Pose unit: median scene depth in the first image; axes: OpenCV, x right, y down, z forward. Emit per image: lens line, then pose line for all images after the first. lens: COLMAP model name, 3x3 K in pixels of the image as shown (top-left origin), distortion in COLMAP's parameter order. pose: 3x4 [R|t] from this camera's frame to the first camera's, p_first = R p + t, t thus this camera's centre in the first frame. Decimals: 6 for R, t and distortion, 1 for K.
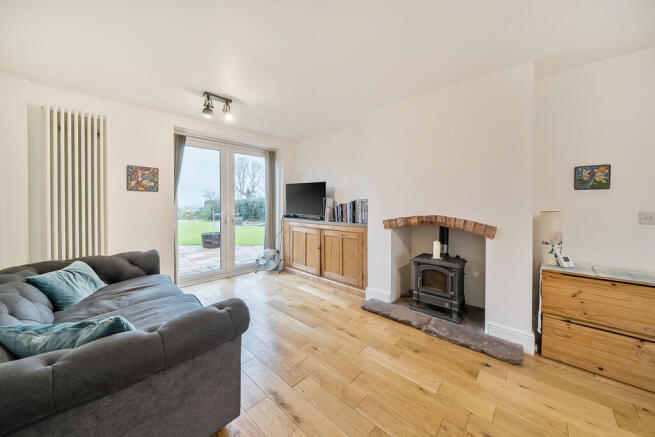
lens RADIAL K [[221.6, 0, 324.9], [0, 221.6, 213.4], [0, 0, 1]] dist [-0.003324, -0.000193]
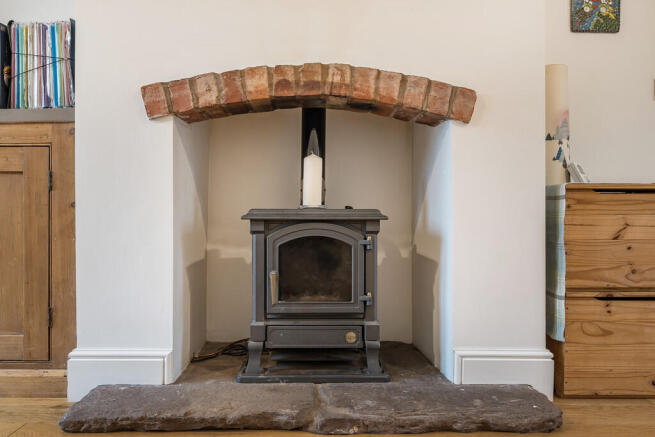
lens RADIAL K [[523.0, 0, 326.6], [0, 523.0, 216.9], [0, 0, 1]] dist [0.010548, 0.008859]
pose [[0.726613, -0.003115, 0.687040, -0.019731], [0.012108, 0.999892, -0.008272, 0.238364], [-0.686941, 0.014329, 0.726572, 0.448010]]
